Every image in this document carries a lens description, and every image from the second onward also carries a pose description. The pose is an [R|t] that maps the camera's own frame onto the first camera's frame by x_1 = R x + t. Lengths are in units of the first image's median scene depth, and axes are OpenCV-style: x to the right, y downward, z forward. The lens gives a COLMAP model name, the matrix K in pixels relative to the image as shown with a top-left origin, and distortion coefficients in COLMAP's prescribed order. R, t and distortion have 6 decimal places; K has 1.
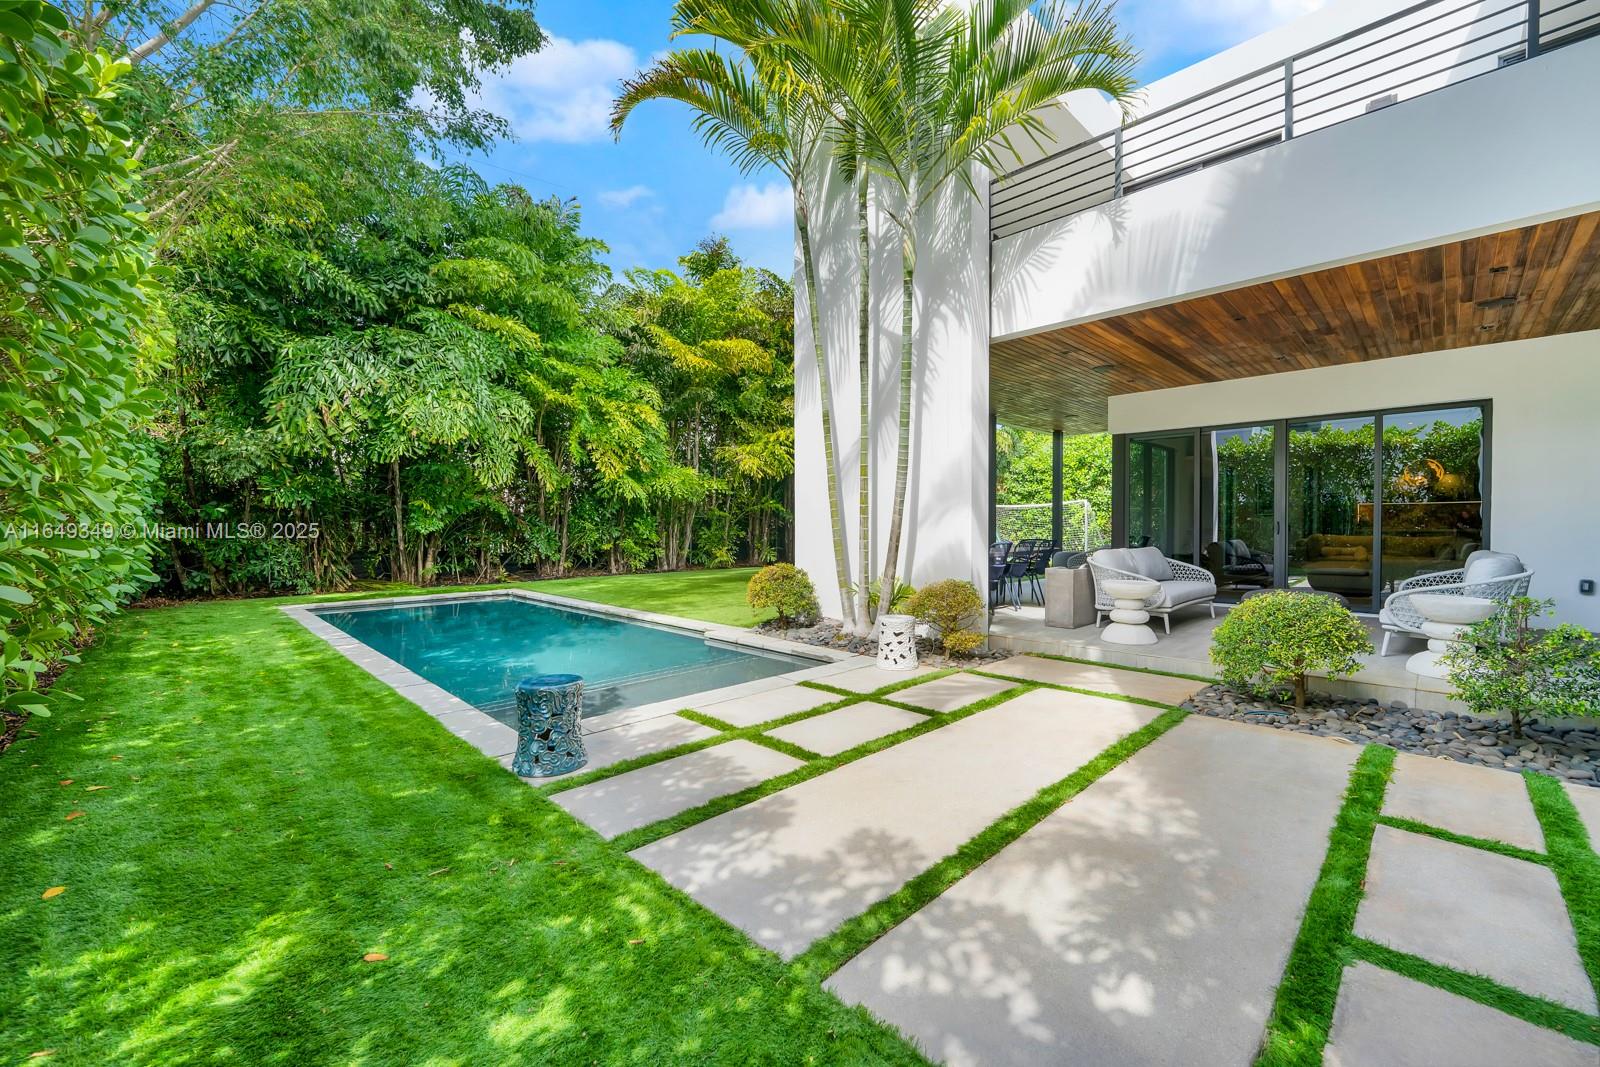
lens RADIAL K [[647.3, 0, 805.8], [0, 647.3, 534.0], [0, 0, 1]] dist [-0.008851, -0.000116]
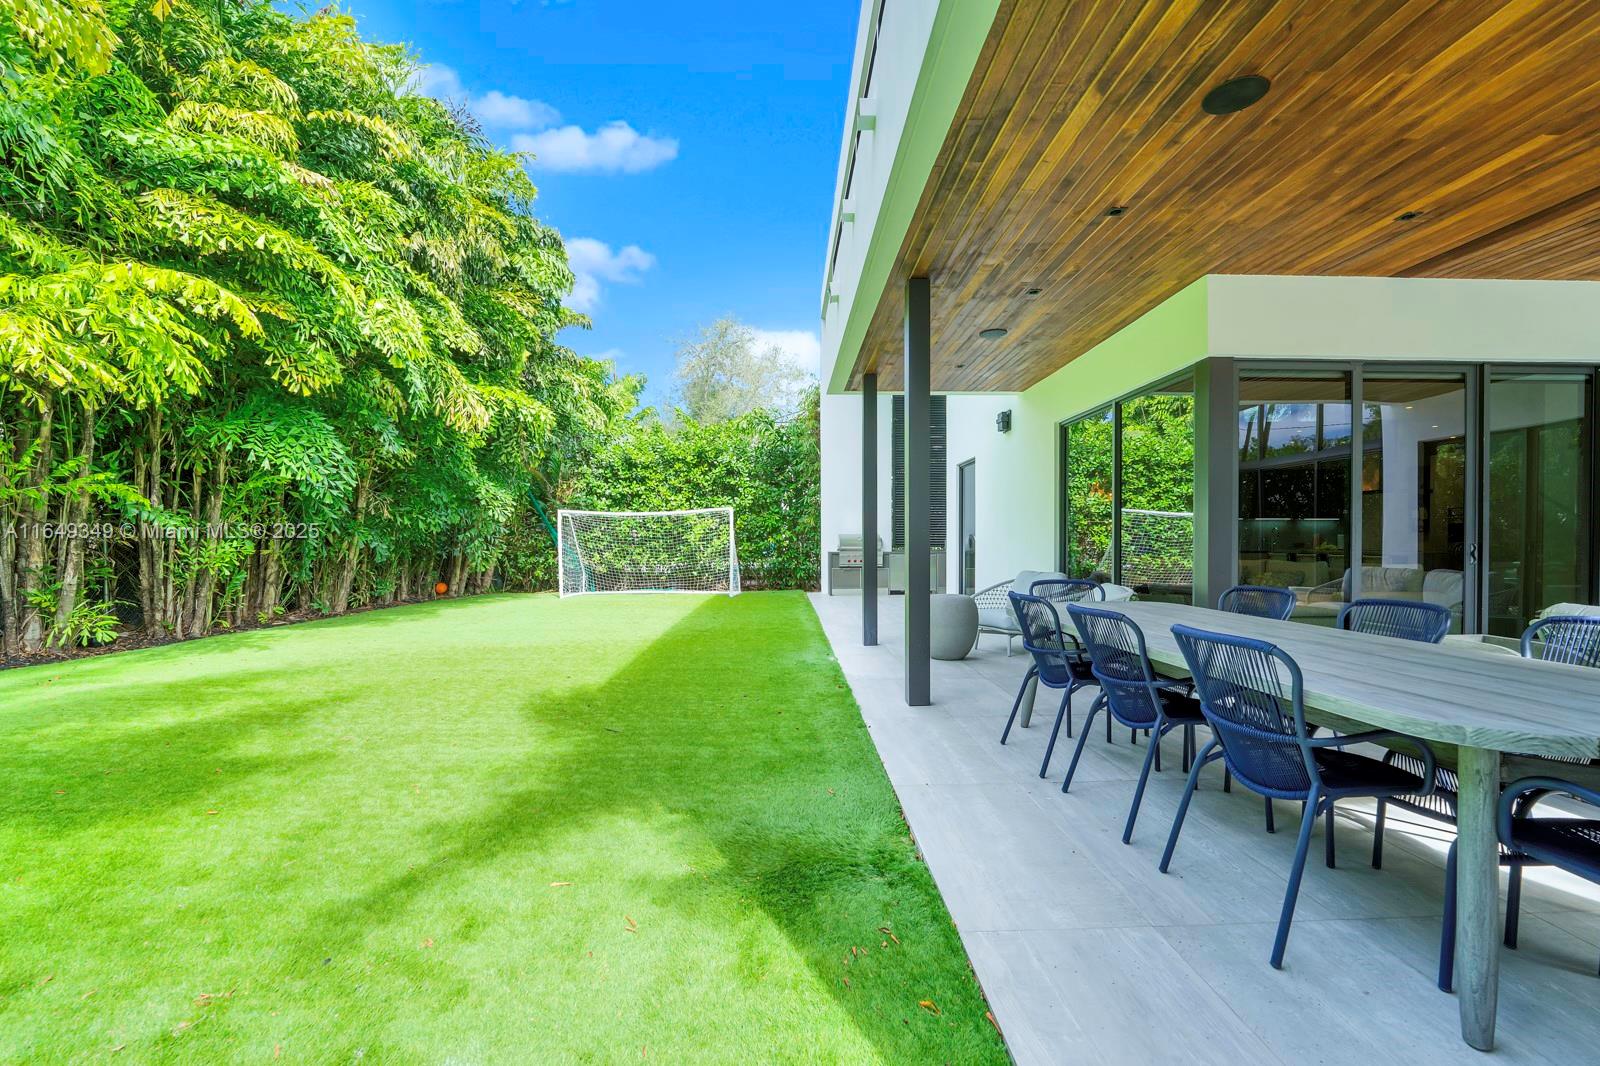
lens RADIAL K [[647.3, 0, 805.8], [0, 647.3, 533.5], [0, 0, 1]] dist [-0.008851, -0.000116]
pose [[0.679274, 0.009255, 0.733827, -0.039478], [0.009693, 0.999720, -0.021580, -0.005638], [-0.733821, 0.021772, 0.678994, 0.401972]]
